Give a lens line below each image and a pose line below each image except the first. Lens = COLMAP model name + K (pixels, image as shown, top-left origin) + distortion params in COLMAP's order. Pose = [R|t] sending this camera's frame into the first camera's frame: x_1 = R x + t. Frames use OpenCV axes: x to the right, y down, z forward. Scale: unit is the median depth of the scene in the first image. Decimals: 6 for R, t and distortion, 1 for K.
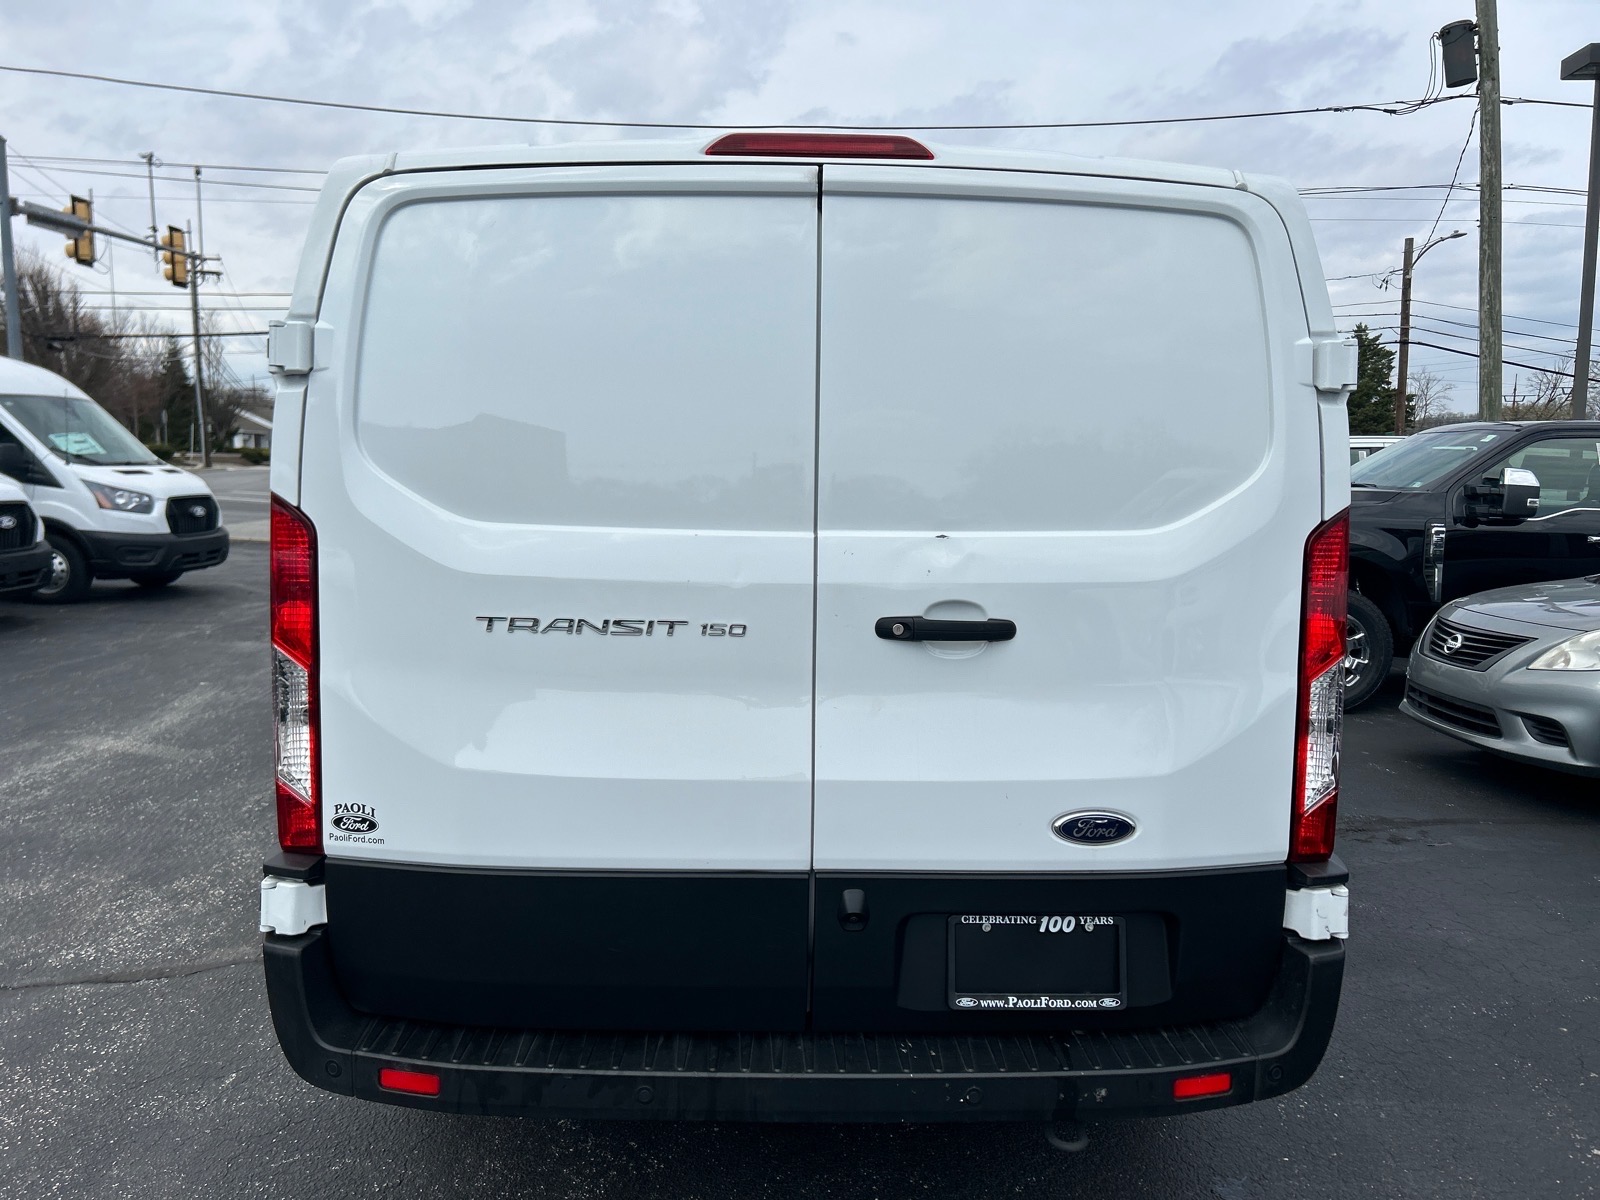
lens RADIAL K [[1215.1, 0, 803.8], [0, 1215.1, 602.2], [0, 0, 1]] dist [0.071879, 0.002782]
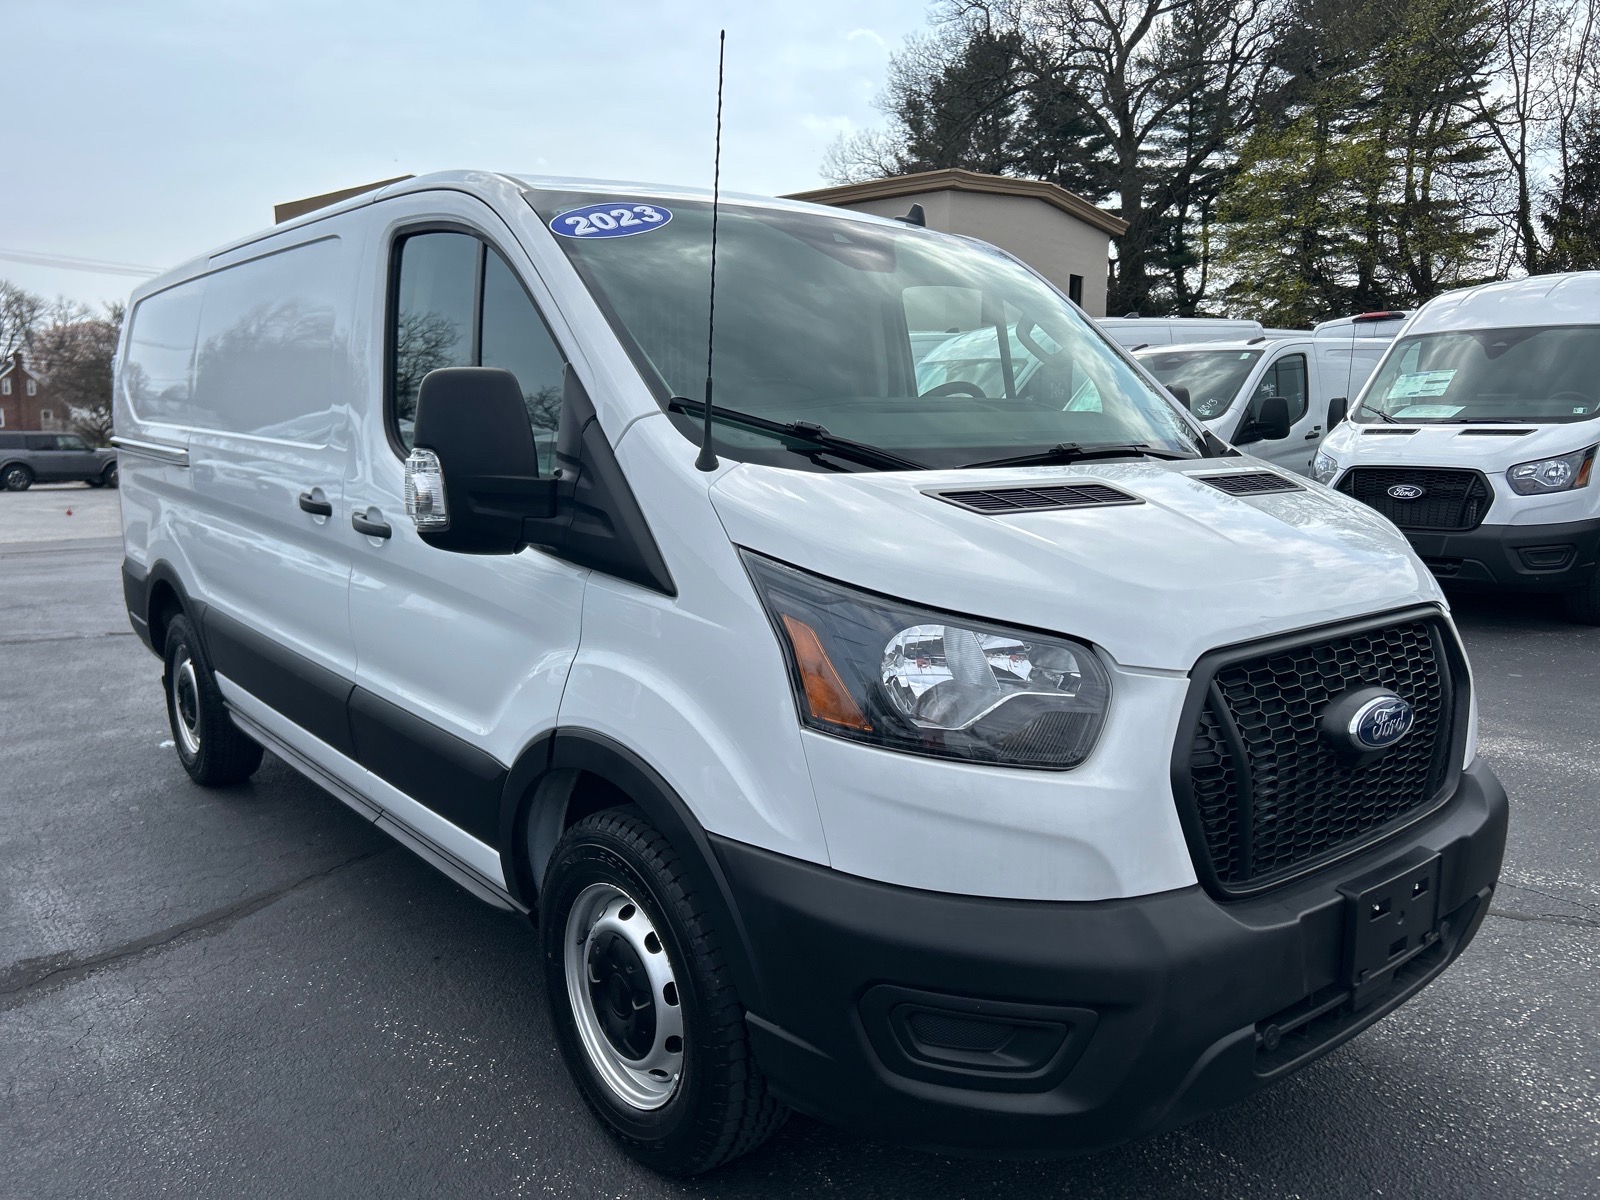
lens RADIAL K [[1215.1, 0, 804.0], [0, 1215.1, 606.8], [0, 0, 1]] dist [0.071879, 0.002782]
pose [[0.673804, 0.042439, -0.737691, -0.446125], [-0.048075, 0.998752, 0.013547, -0.092422], [0.737345, 0.026337, 0.675003, 0.884335]]
